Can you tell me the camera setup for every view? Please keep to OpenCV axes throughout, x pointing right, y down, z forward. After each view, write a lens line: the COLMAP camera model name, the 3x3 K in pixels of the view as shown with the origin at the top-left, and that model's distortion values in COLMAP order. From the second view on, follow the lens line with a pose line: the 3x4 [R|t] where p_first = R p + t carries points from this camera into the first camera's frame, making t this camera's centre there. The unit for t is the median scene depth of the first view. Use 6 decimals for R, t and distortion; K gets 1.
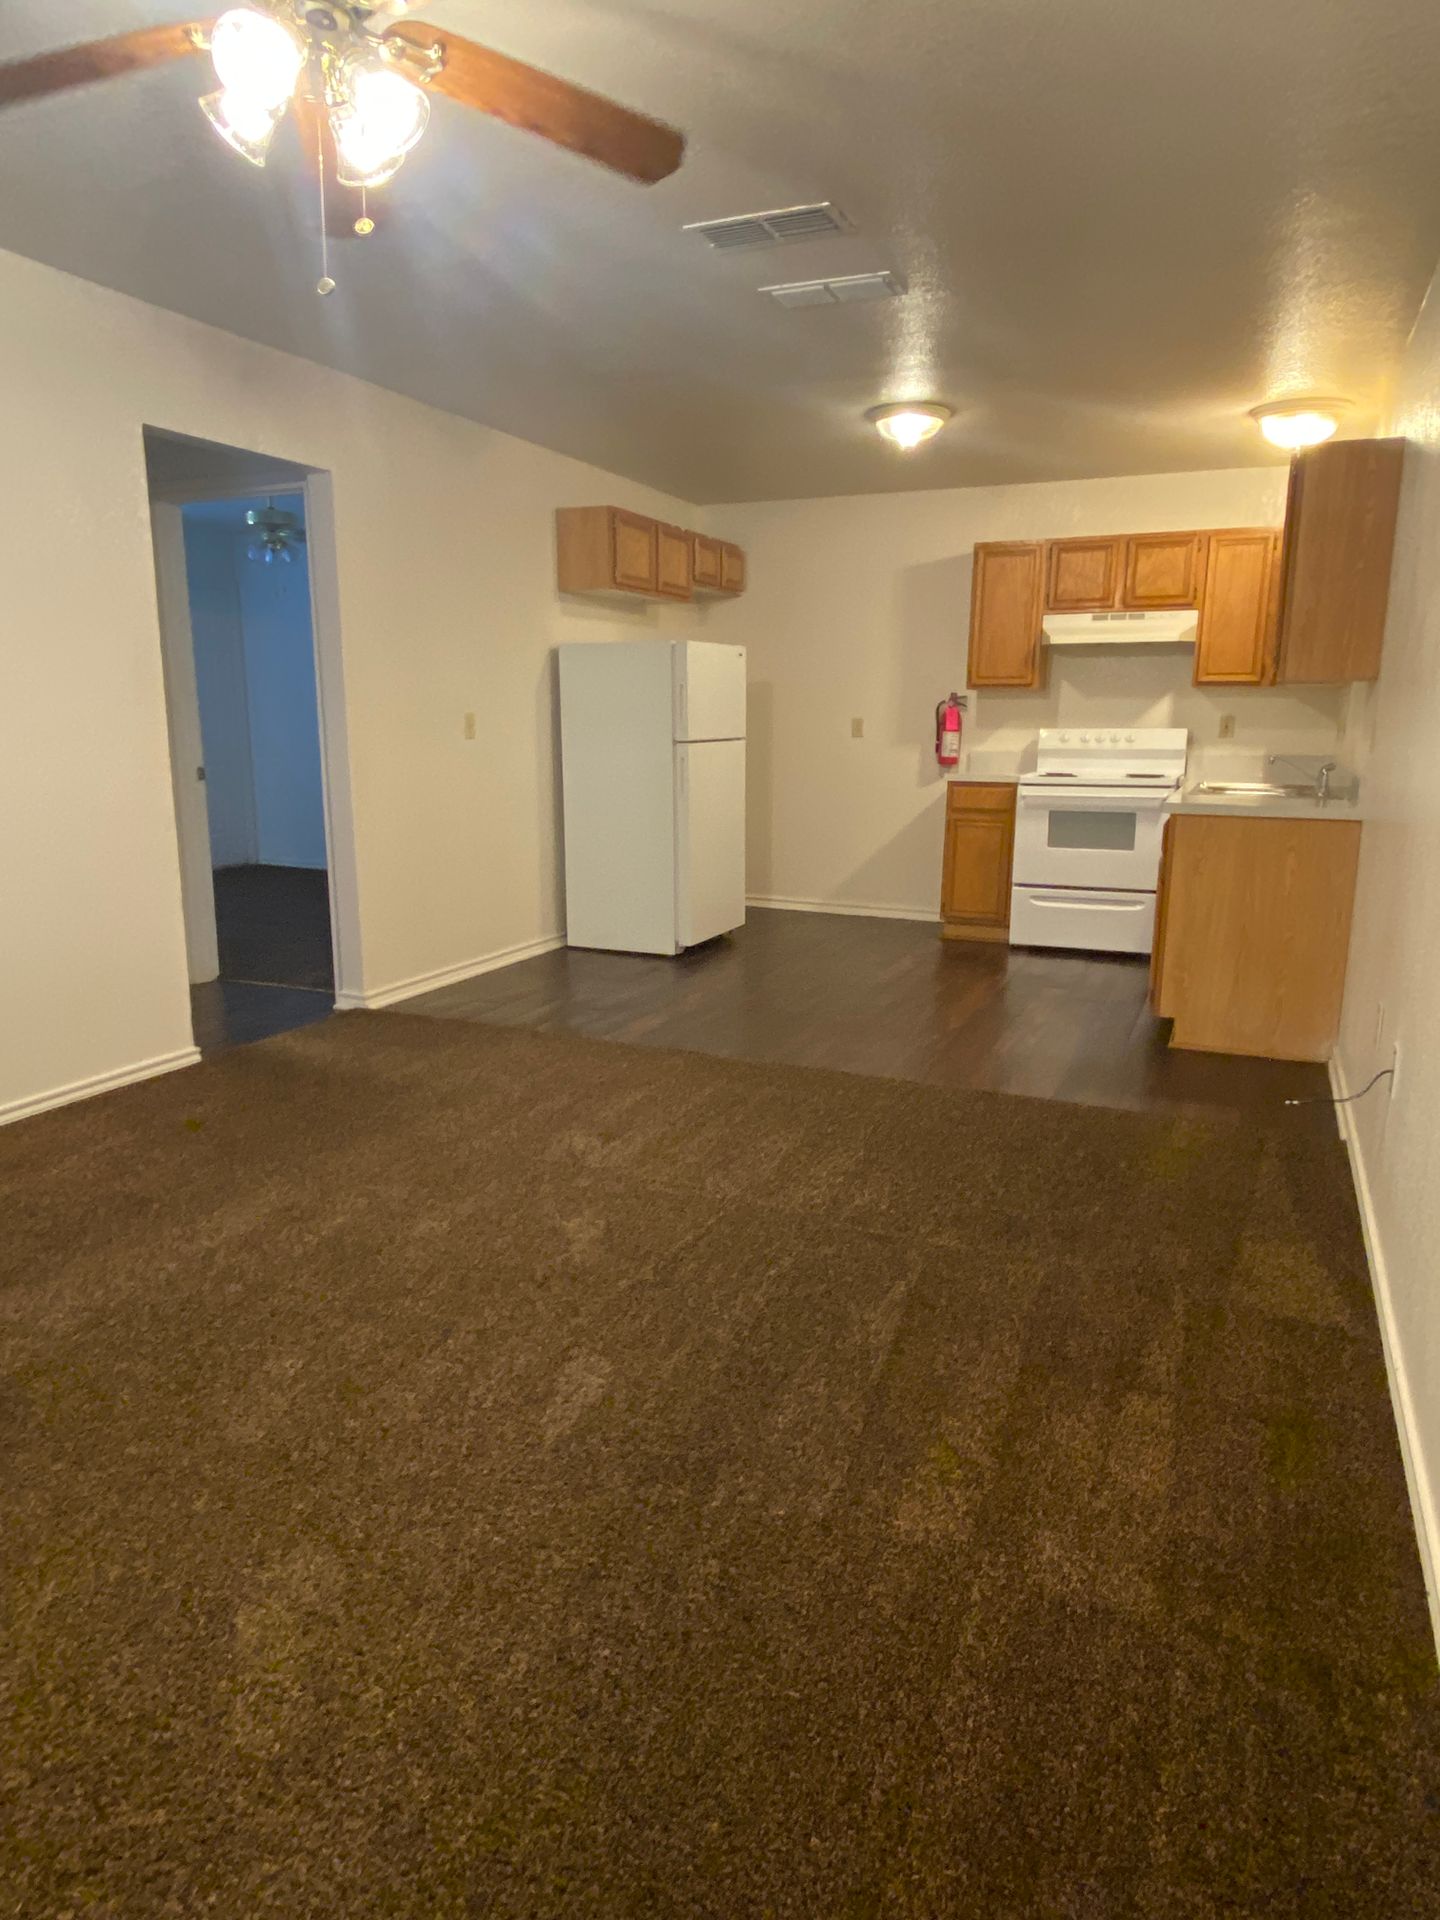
lens RADIAL K [[1246.6, 0, 720.0], [0, 1246.6, 960.0], [0, 0, 1]] dist [0.091281, 0.000300]
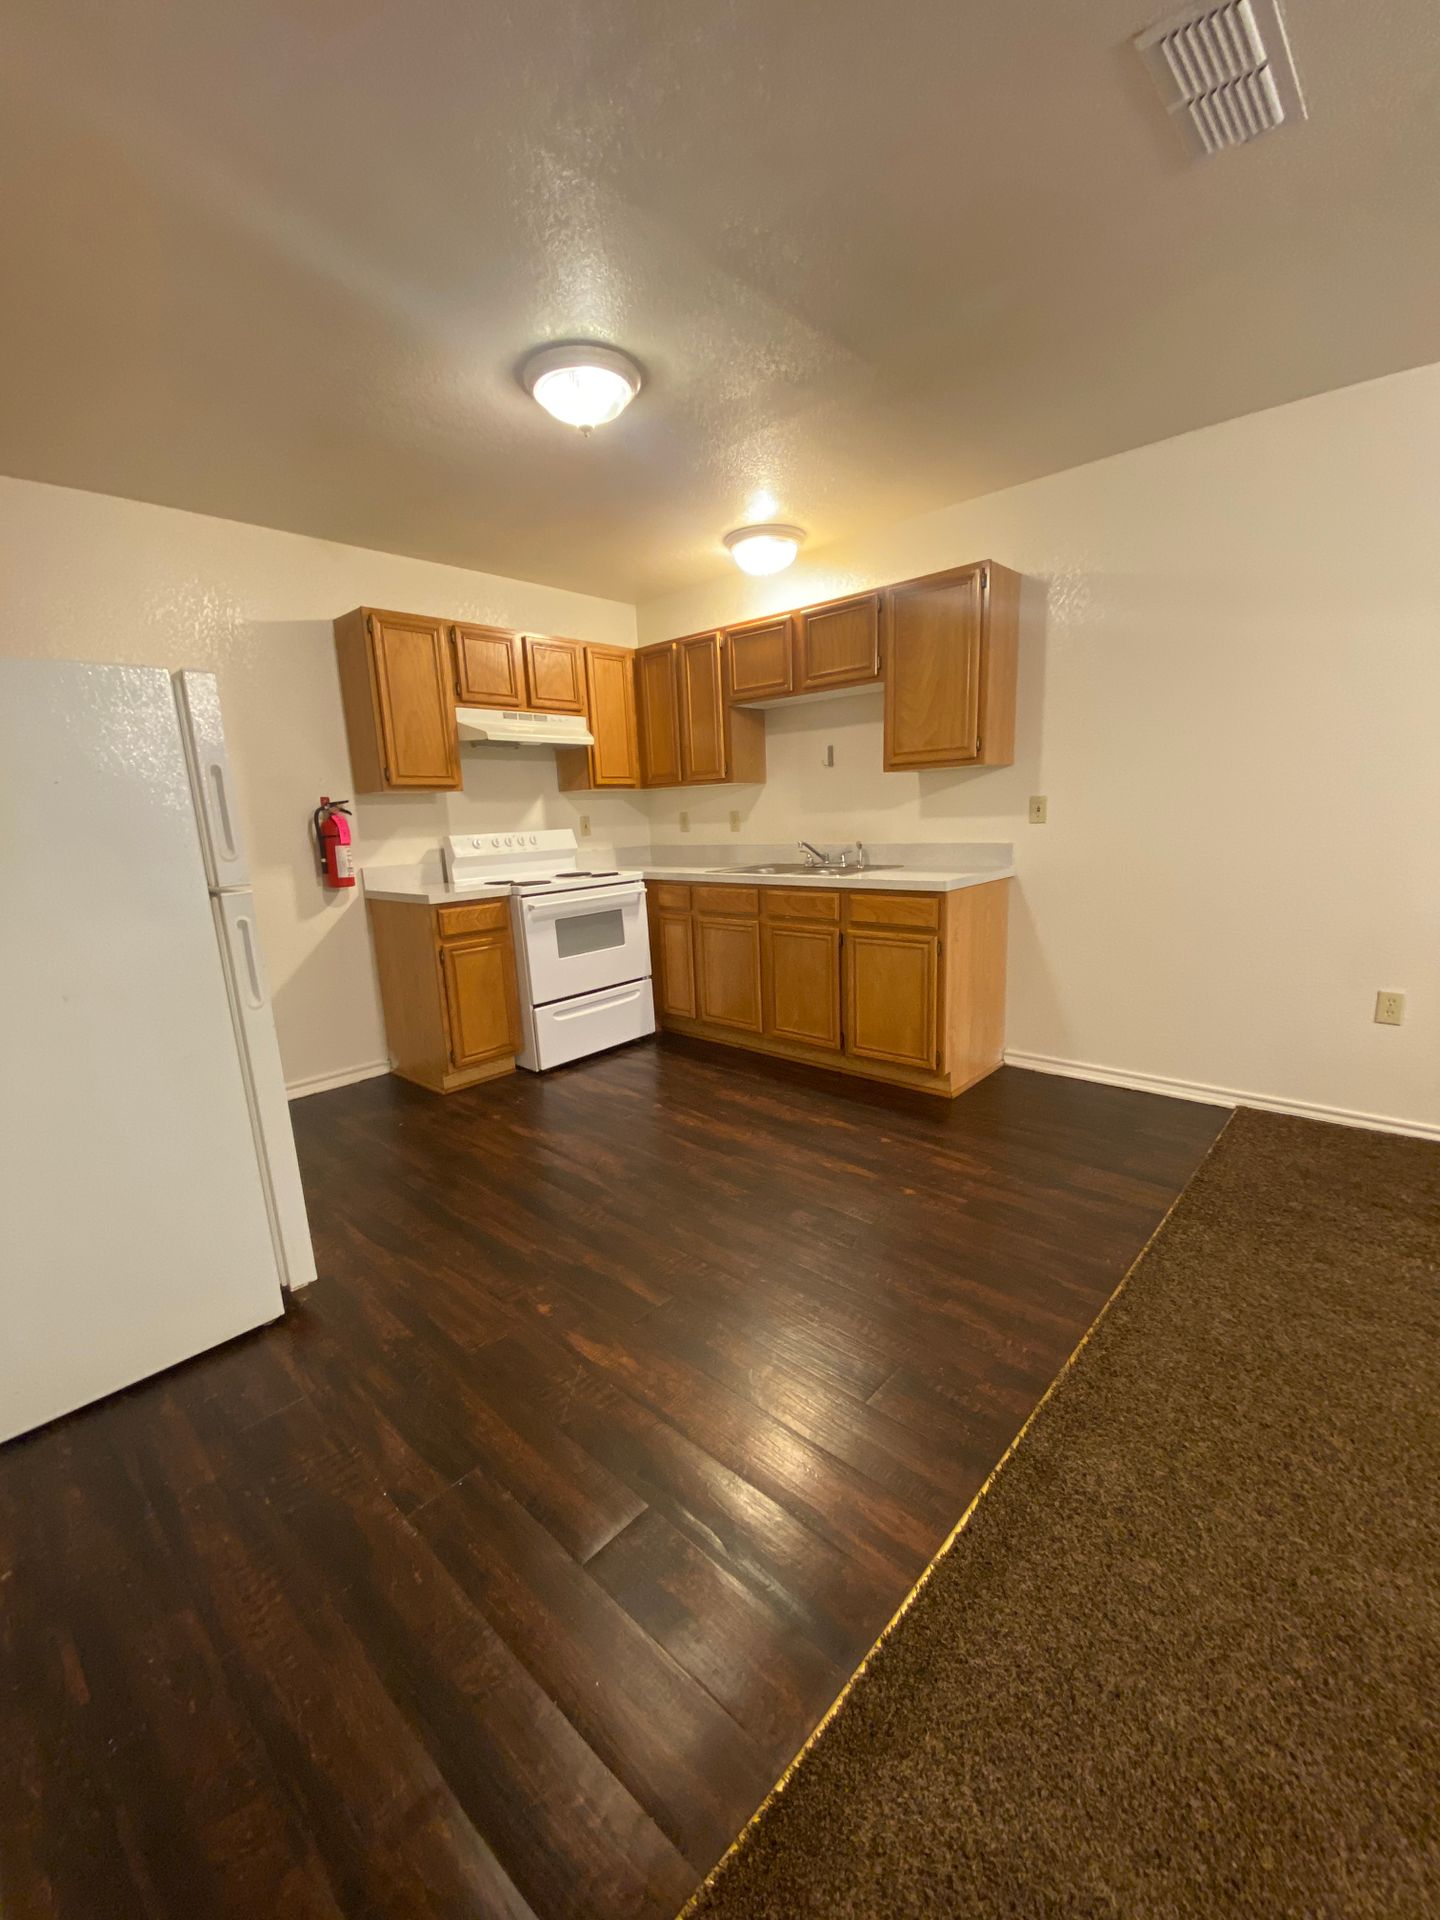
lens RADIAL K [[774.3, 0, 717.7], [0, 774.3, 967.6], [0, 0, 1]] dist [0.036177, -0.024520]
pose [[0.326037, -0.211852, 0.921314, -0.227838], [0.232886, 0.962531, 0.138916, -0.133591], [-0.916223, 0.169269, 0.363158, 0.675925]]
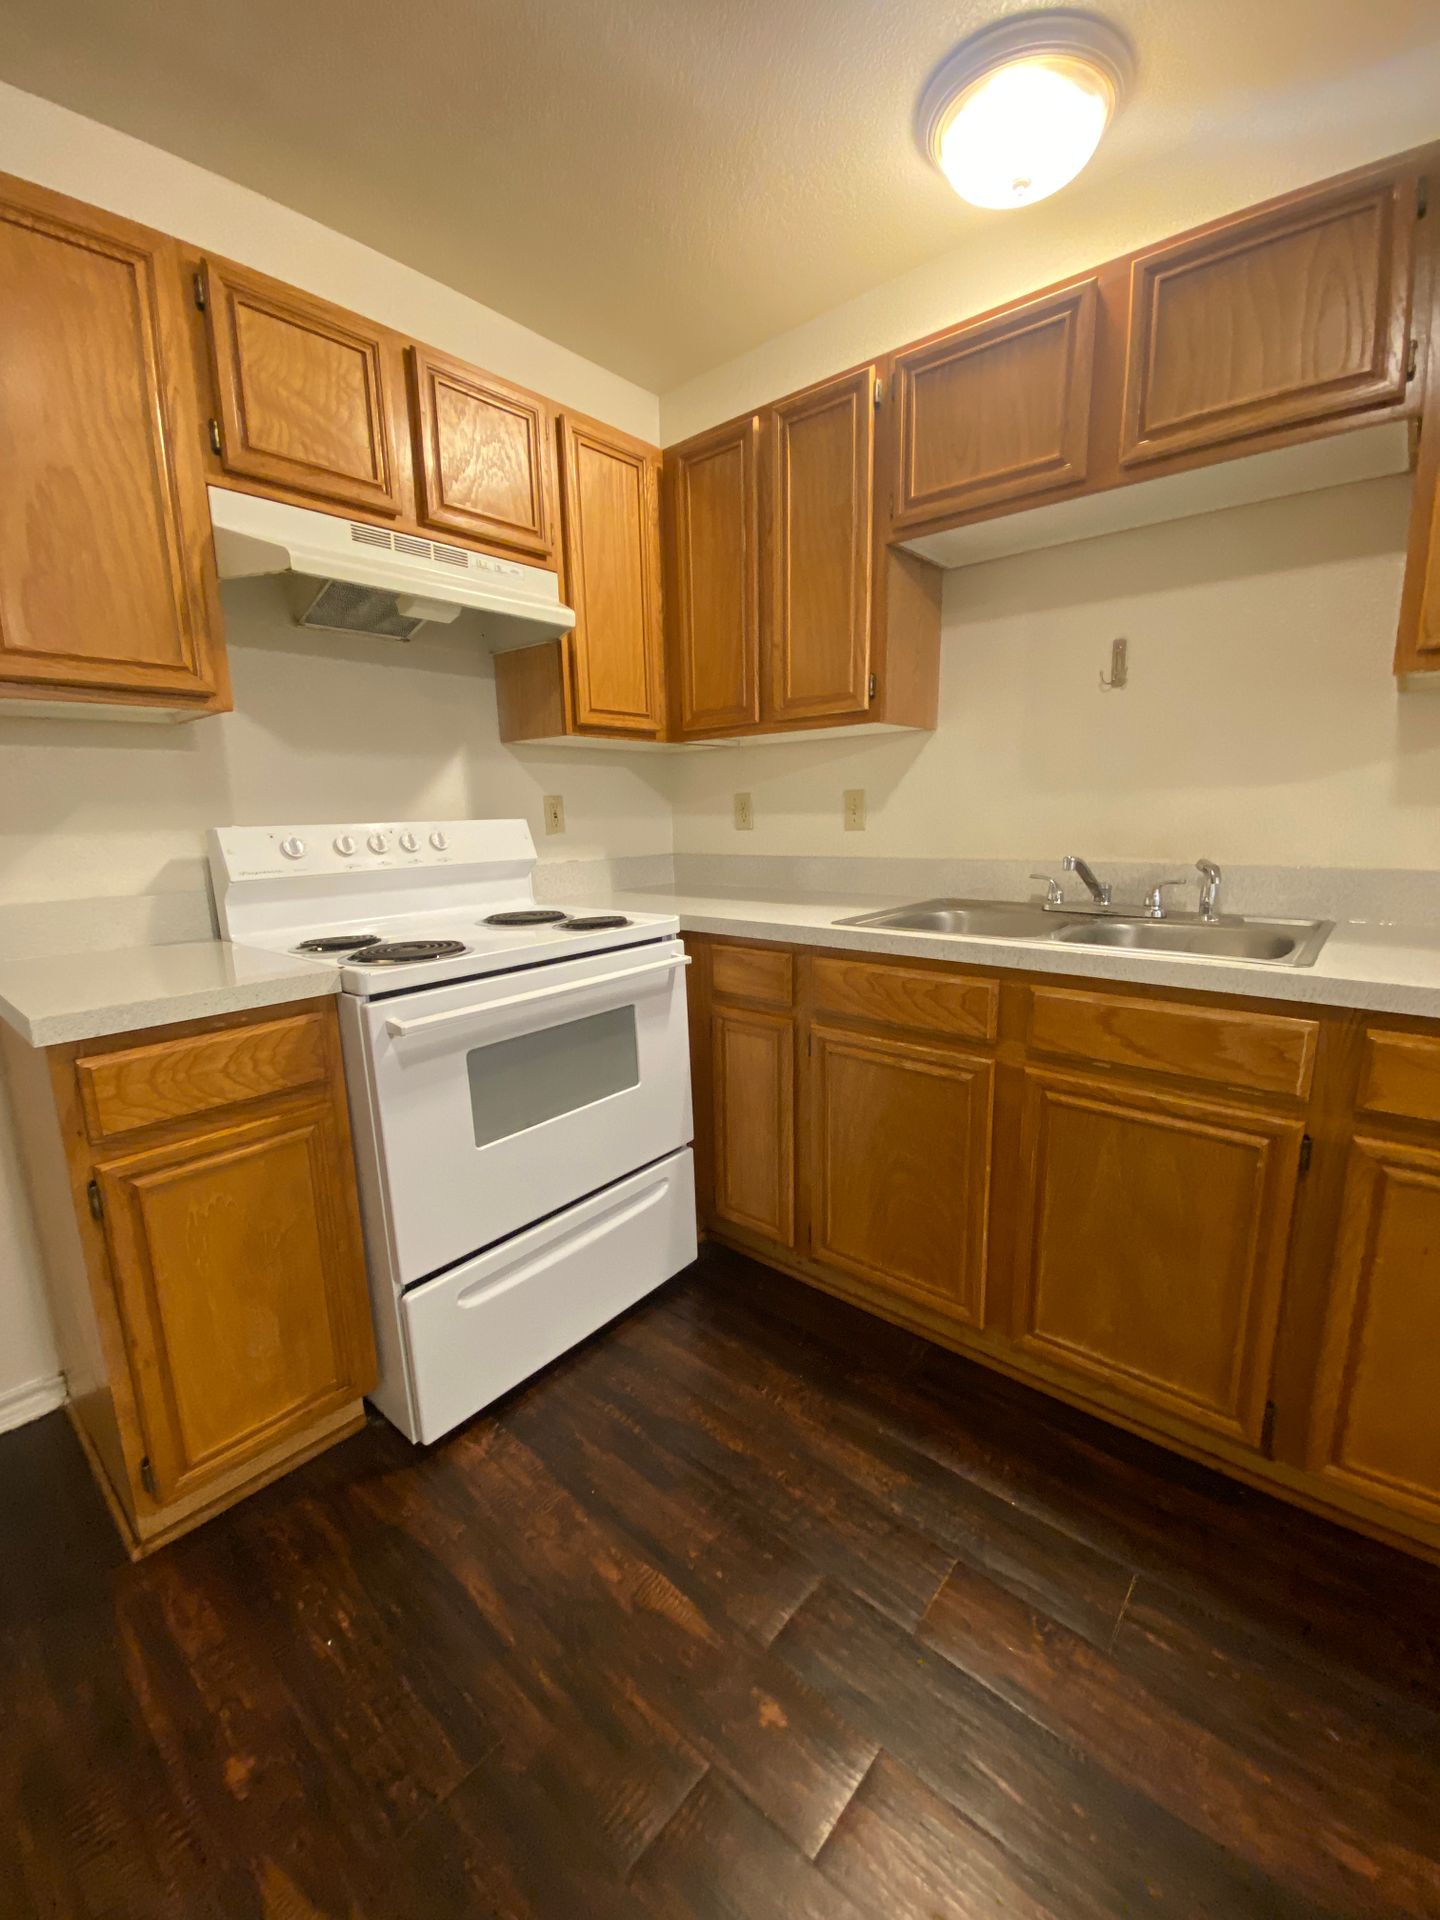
lens RADIAL K [[783.8, 0, 720.0], [0, 783.8, 960.0], [0, 0, 1]] dist [0.027269, -0.025679]
pose [[0.296035, -0.195255, 0.935007, 0.081553], [0.215076, 0.967372, 0.133918, -0.154739], [-0.930648, 0.161454, 0.328371, 0.841686]]
